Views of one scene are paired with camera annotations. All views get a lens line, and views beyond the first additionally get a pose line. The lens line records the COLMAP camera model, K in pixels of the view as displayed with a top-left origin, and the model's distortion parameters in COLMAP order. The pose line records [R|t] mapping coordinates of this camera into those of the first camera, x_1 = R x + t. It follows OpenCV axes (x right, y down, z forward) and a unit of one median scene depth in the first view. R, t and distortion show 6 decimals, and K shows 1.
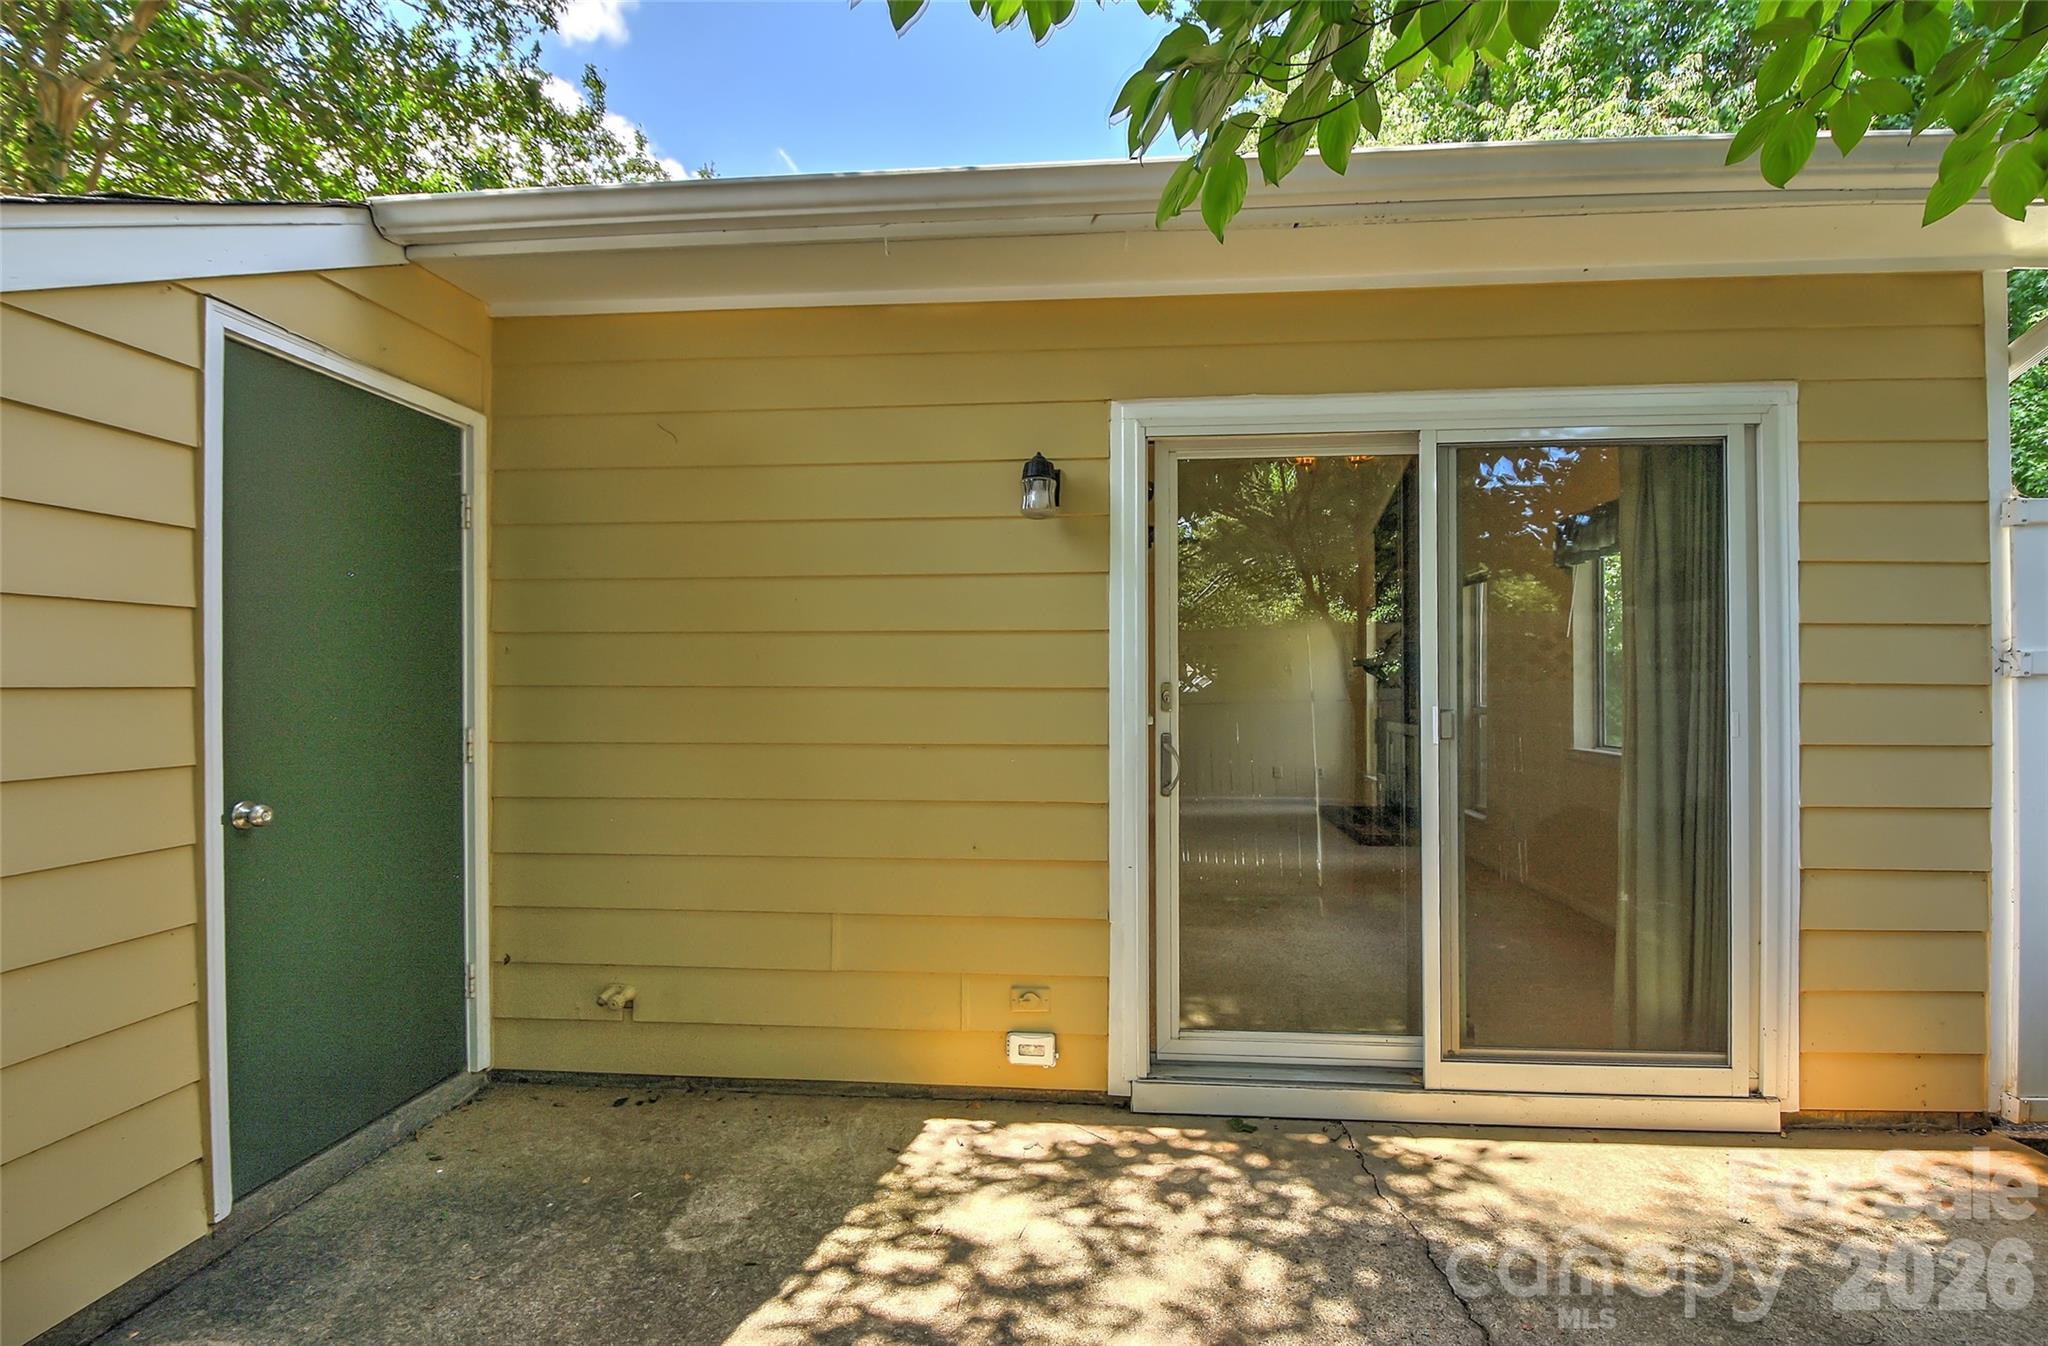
lens RADIAL K [[949.8, 0, 1024.0], [0, 949.8, 673.0], [0, 0, 1]] dist [0.000427, -0.000027]
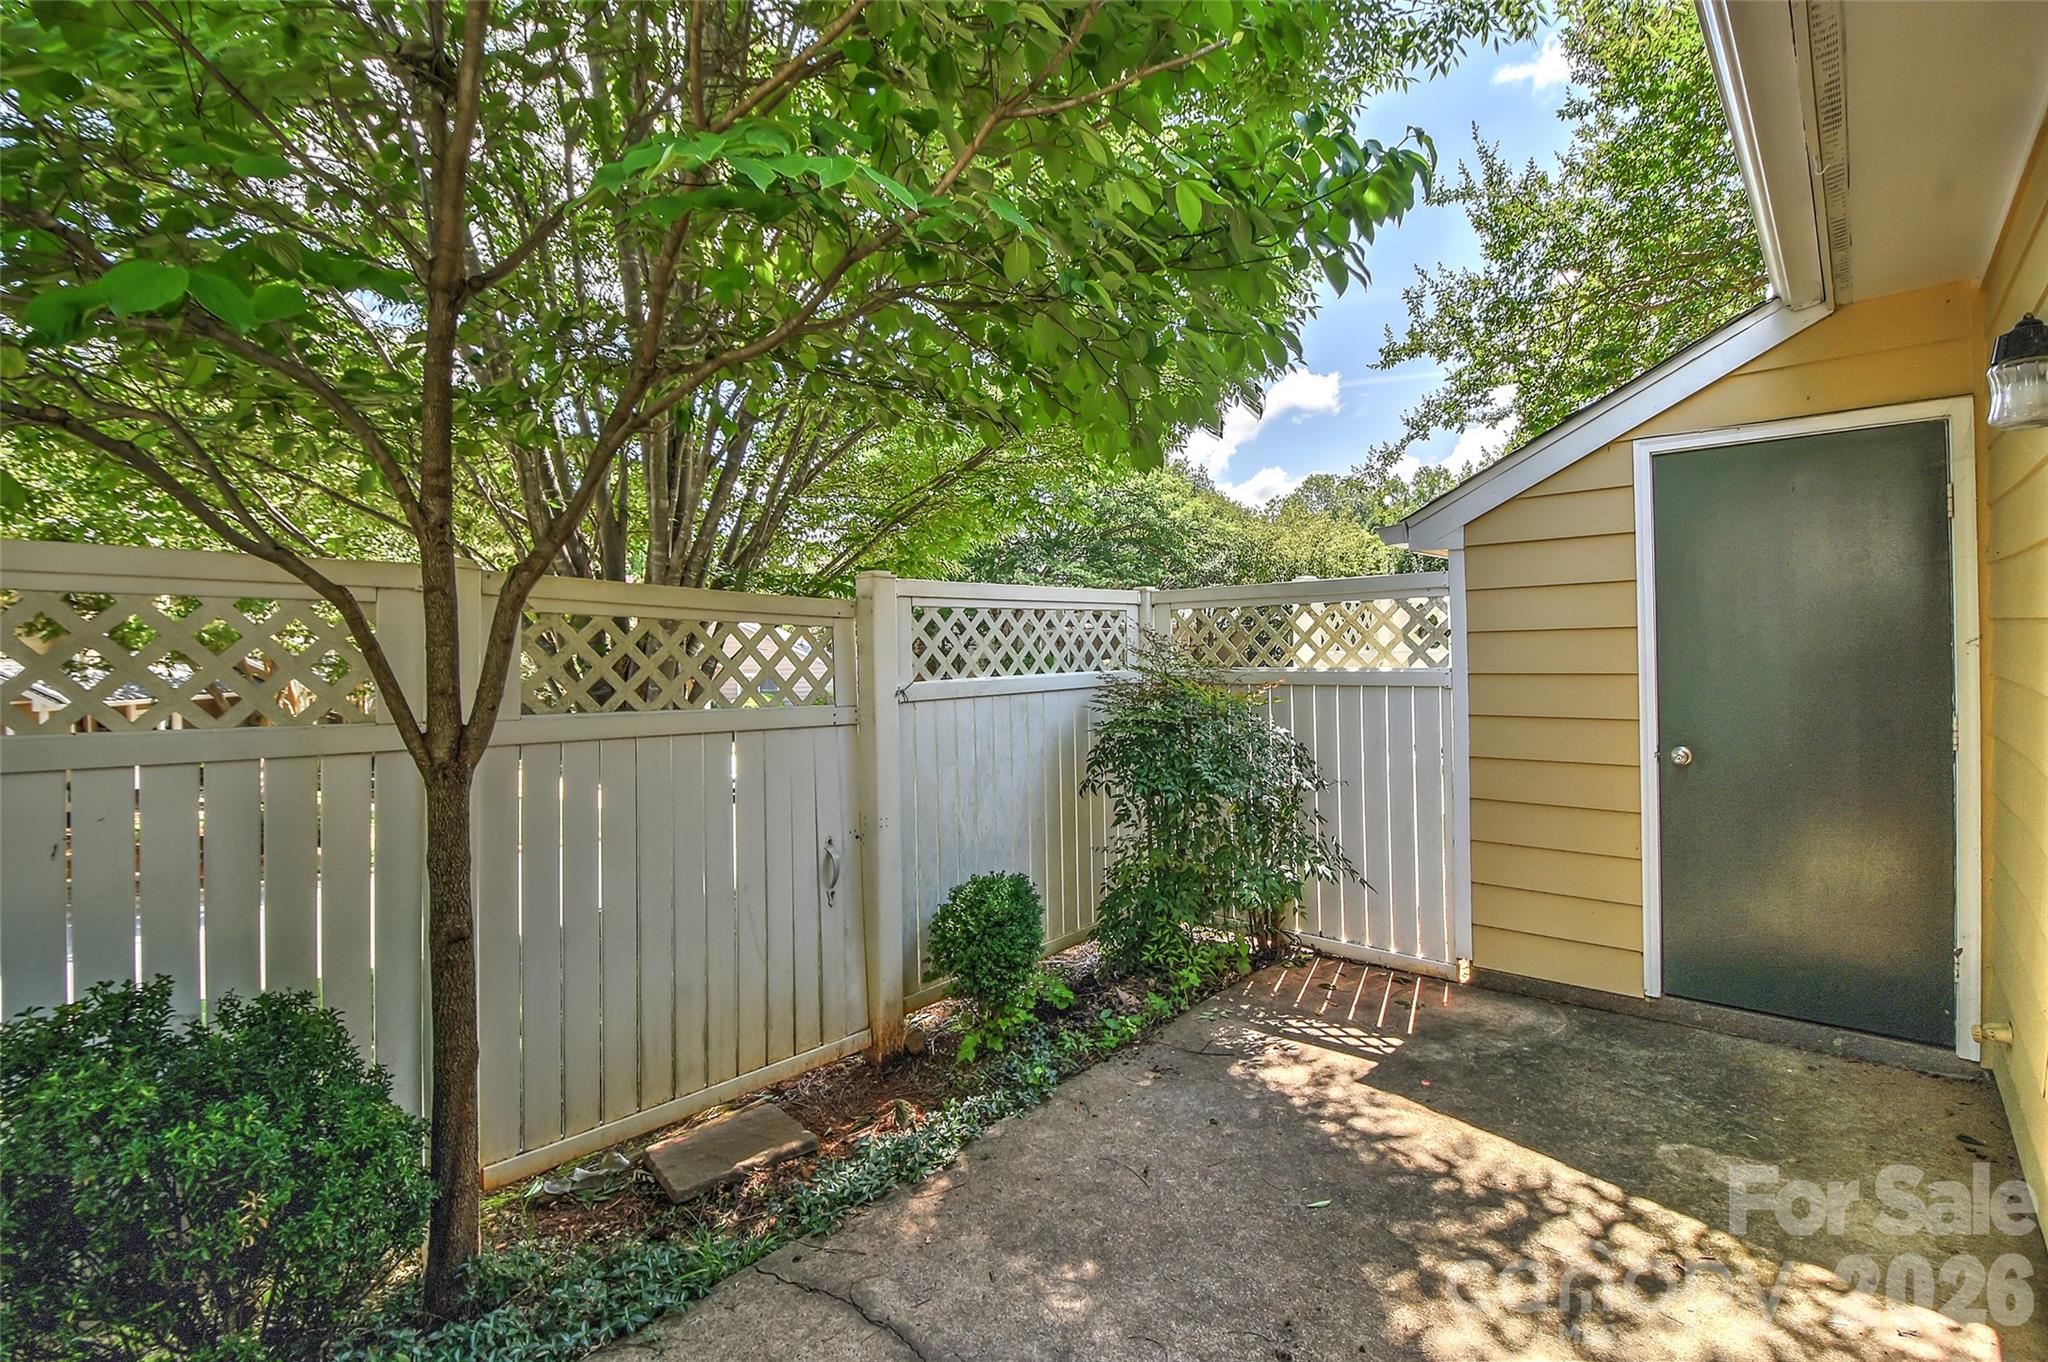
lens RADIAL K [[937.0, 0, 1024.0], [0, 937.0, 681.0], [0, 0, 1]] dist [-0.001261, -0.000114]
pose [[-0.605417, 0.042152, -0.794791, 1.064142], [0.032864, 0.999069, 0.027953, -0.052354], [0.795229, -0.009197, -0.606239, 1.095539]]
